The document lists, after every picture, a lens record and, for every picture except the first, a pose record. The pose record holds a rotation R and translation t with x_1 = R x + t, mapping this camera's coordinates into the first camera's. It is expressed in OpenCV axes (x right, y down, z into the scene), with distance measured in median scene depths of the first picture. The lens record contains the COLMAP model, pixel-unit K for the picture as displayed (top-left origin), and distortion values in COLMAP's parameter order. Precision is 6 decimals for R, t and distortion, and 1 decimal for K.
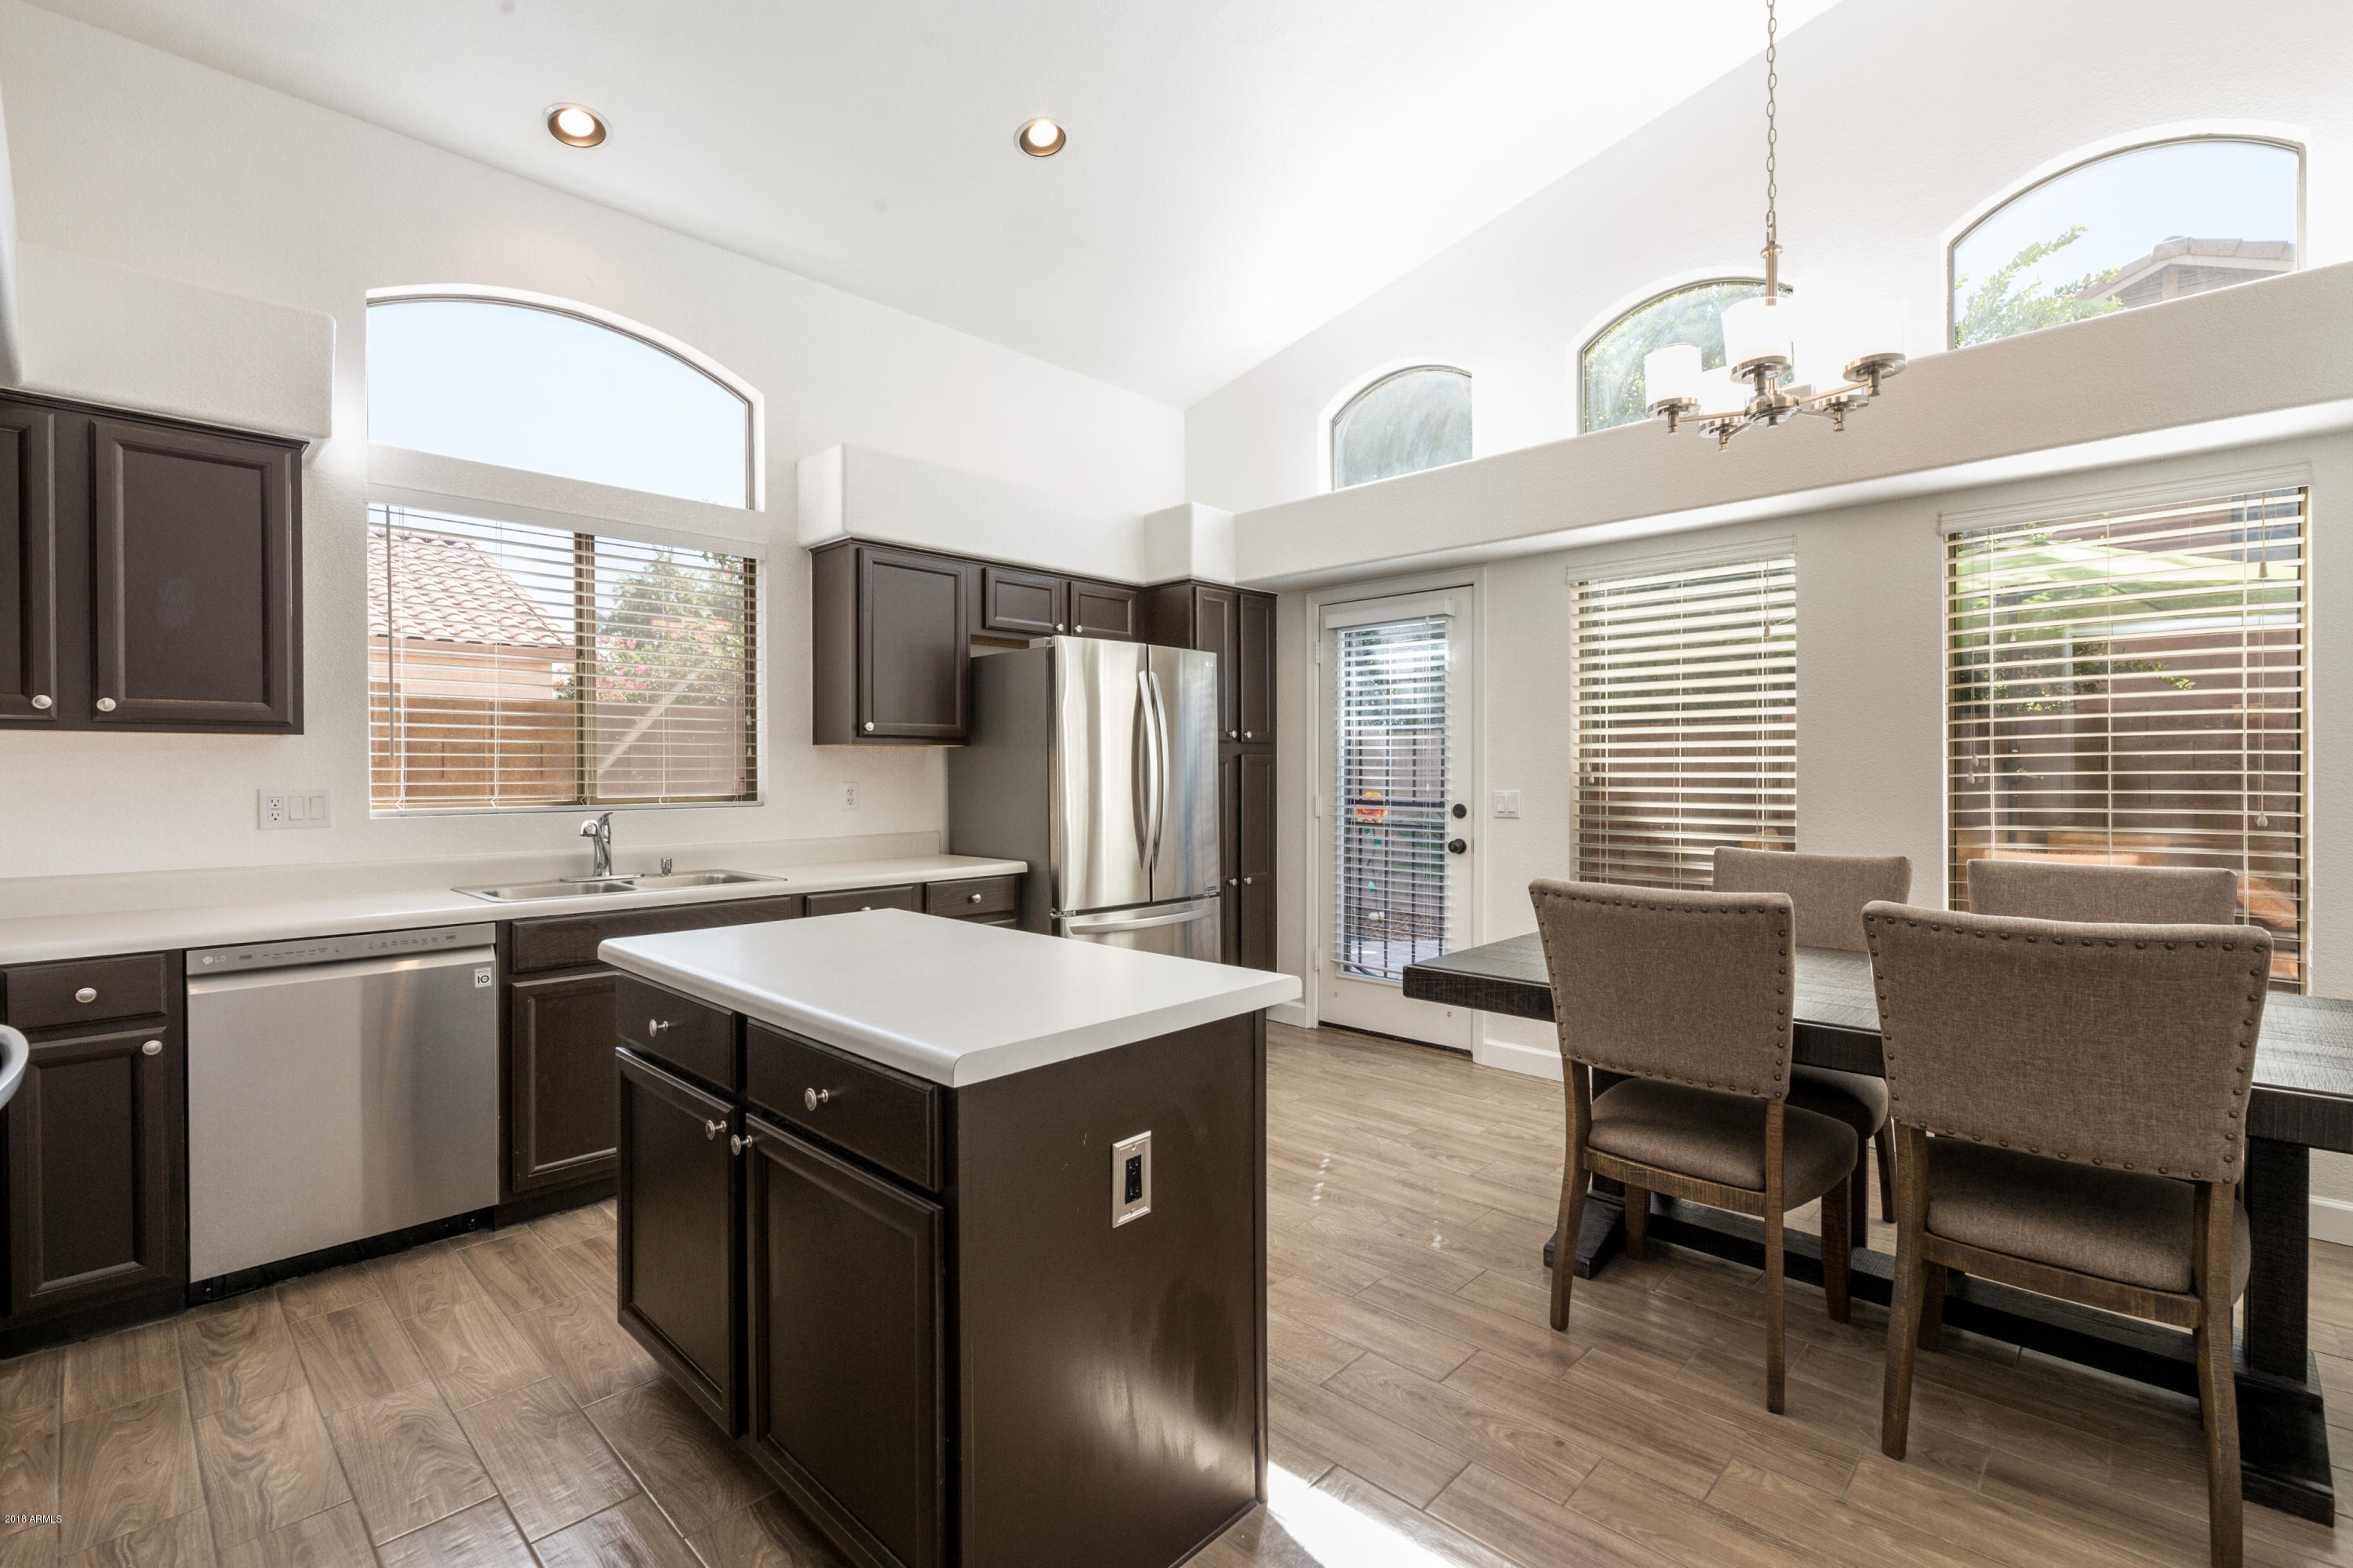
lens RADIAL K [[1050.8, 0, 1180.4], [0, 1050.8, 778.1], [0, 0, 1]] dist [0.008922, -0.007113]
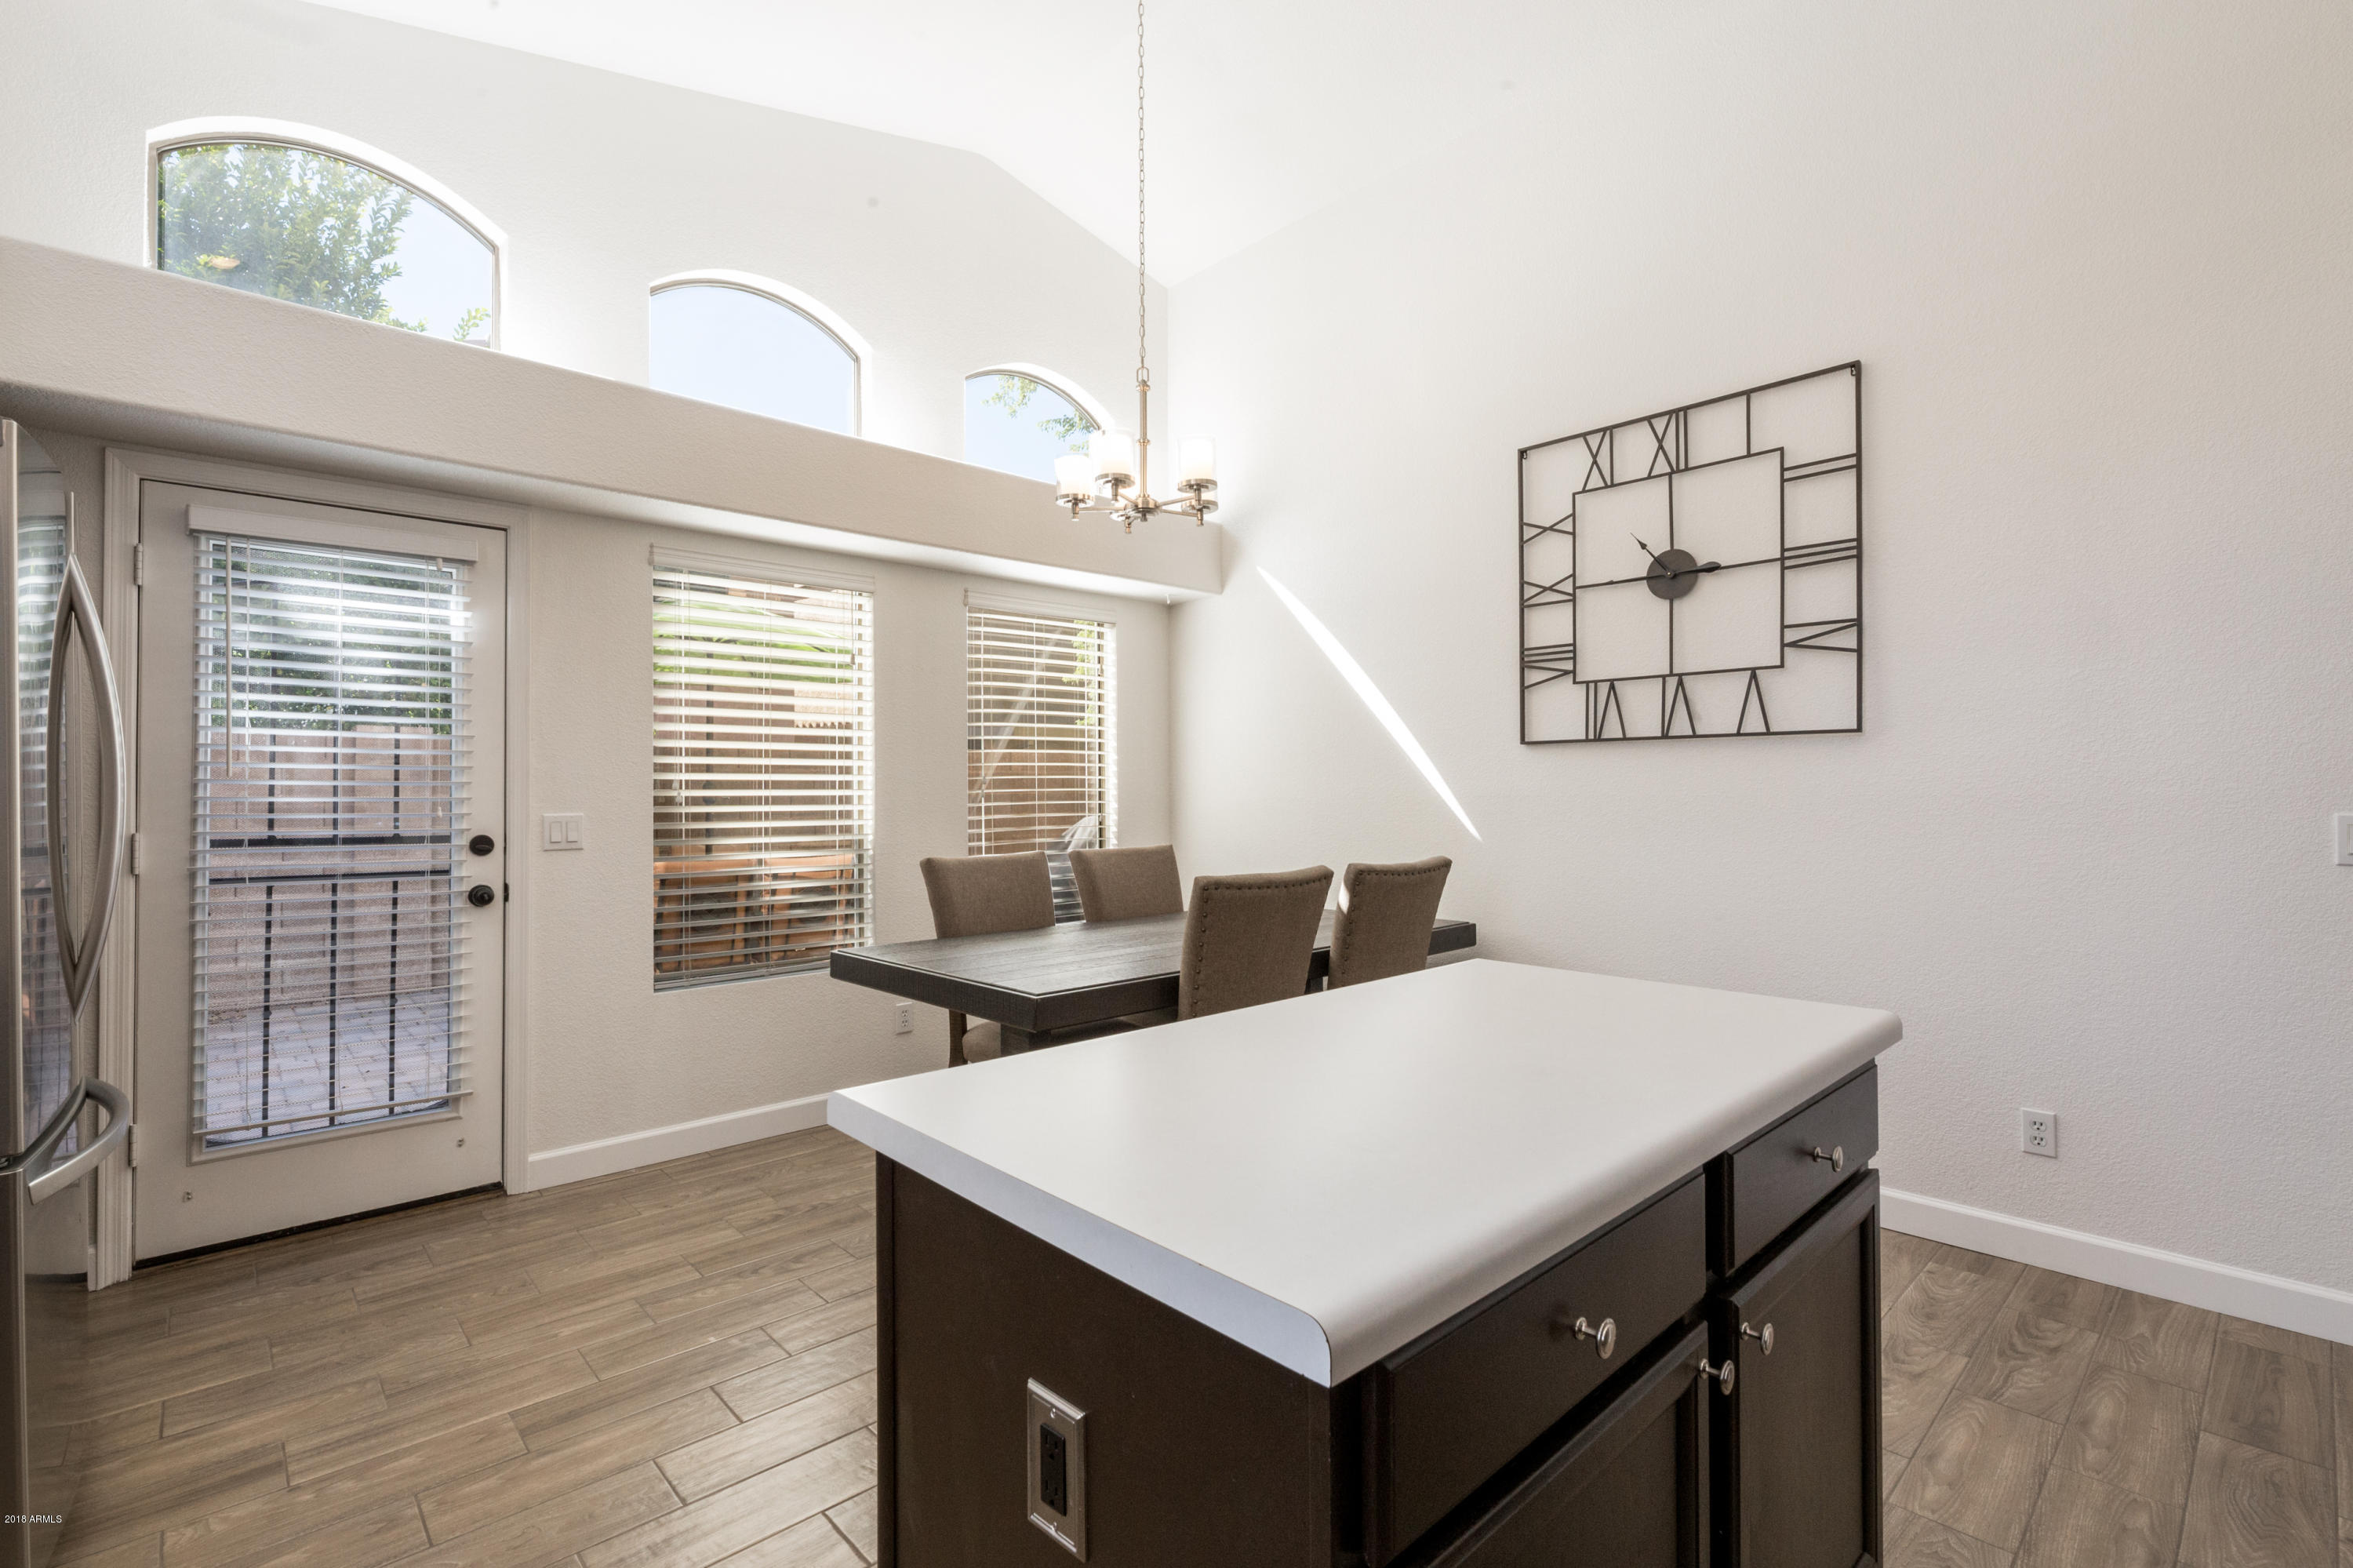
lens RADIAL K [[1050.8, 0, 1180.4], [0, 1050.8, 778.1], [0, 0, 1]] dist [0.008922, -0.007113]
pose [[0.054893, 0.015953, 0.998365, -0.421085], [0.012131, 0.999788, -0.016643, 0.003961], [-0.998419, 0.013025, 0.054688, 0.508003]]
